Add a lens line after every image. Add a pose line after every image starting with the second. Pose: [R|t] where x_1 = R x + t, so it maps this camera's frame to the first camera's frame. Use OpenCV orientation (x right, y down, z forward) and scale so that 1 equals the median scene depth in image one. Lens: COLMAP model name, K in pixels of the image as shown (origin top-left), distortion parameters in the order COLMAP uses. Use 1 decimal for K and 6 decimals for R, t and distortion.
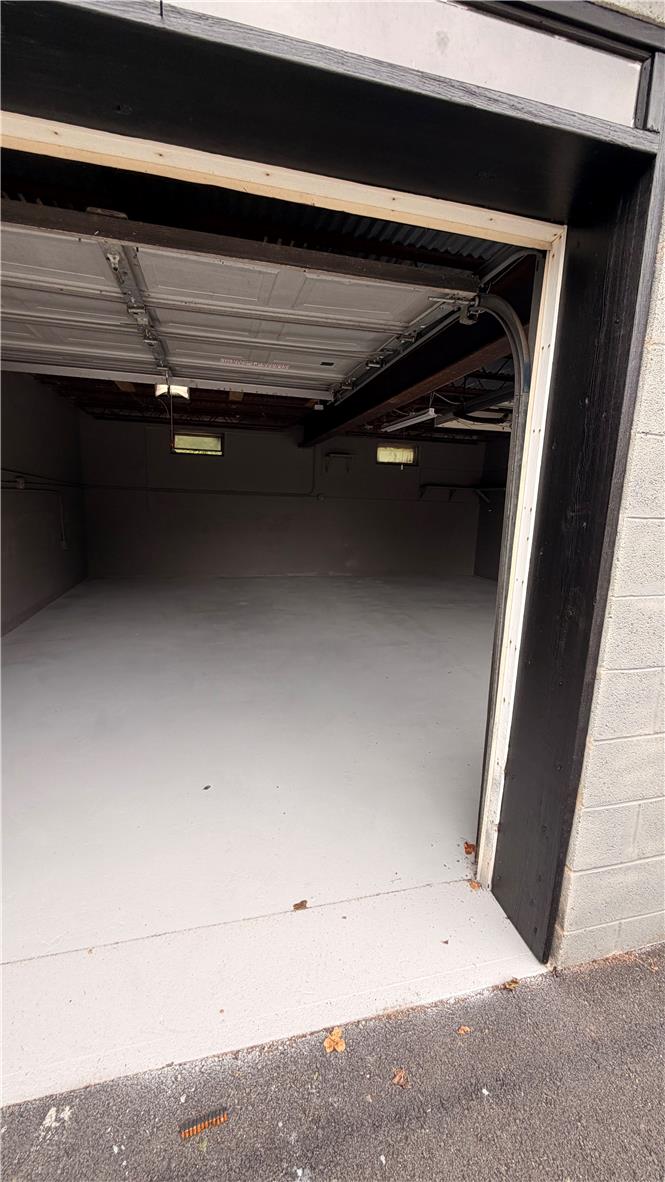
lens RADIAL K [[470.8, 0, 333.6], [0, 470.8, 587.5], [0, 0, 1]] dist [-0.000958, -0.000368]
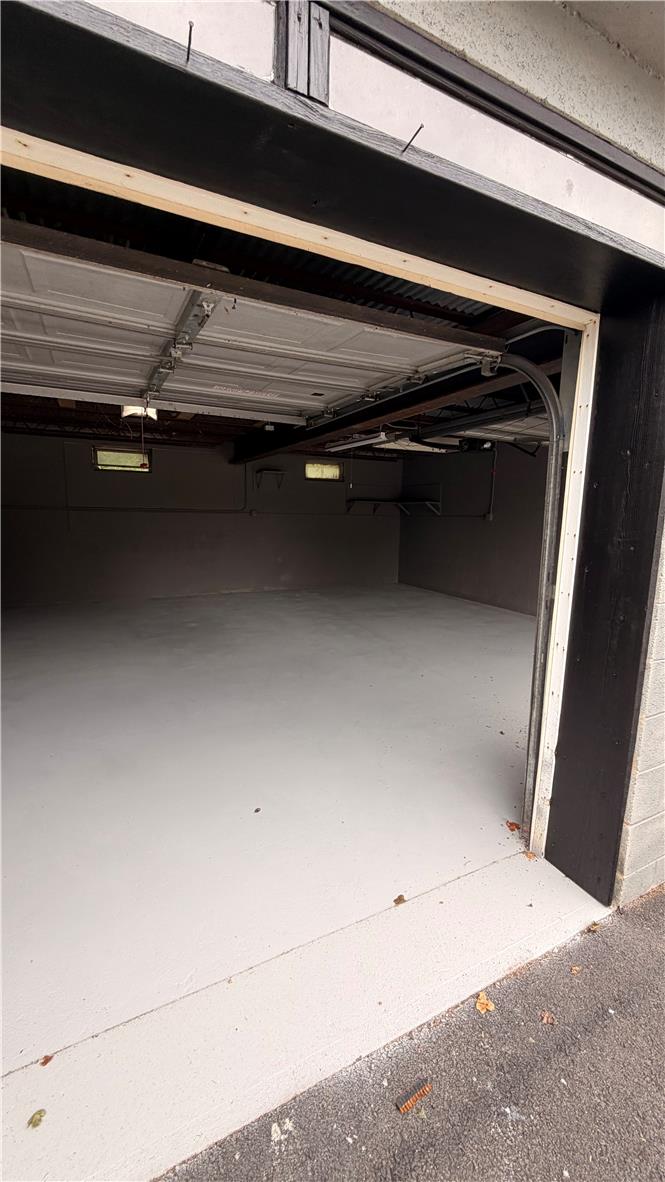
lens RADIAL K [[470.8, 0, 332.8], [0, 470.8, 587.3], [0, 0, 1]] dist [-0.000958, -0.000368]
pose [[0.975608, -0.051684, 0.213349, -0.346151], [0.056448, 0.998273, -0.016292, -0.034027], [-0.212138, 0.027938, 0.976840, -0.046705]]
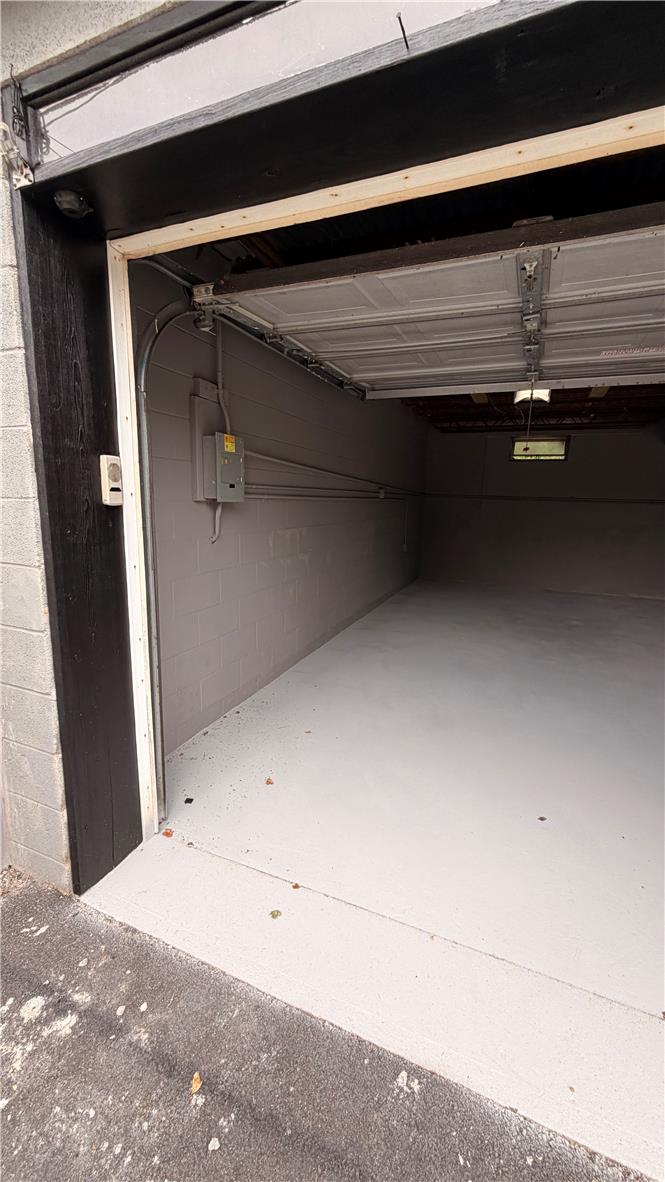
lens RADIAL K [[470.8, 0, 331.4], [0, 470.8, 587.8], [0, 0, 1]] dist [-0.000958, -0.000368]
pose [[0.798232, 0.100276, -0.593945, -0.110672], [-0.109035, 0.993811, 0.021248, -0.000210], [0.592399, 0.047800, 0.804225, -0.011433]]
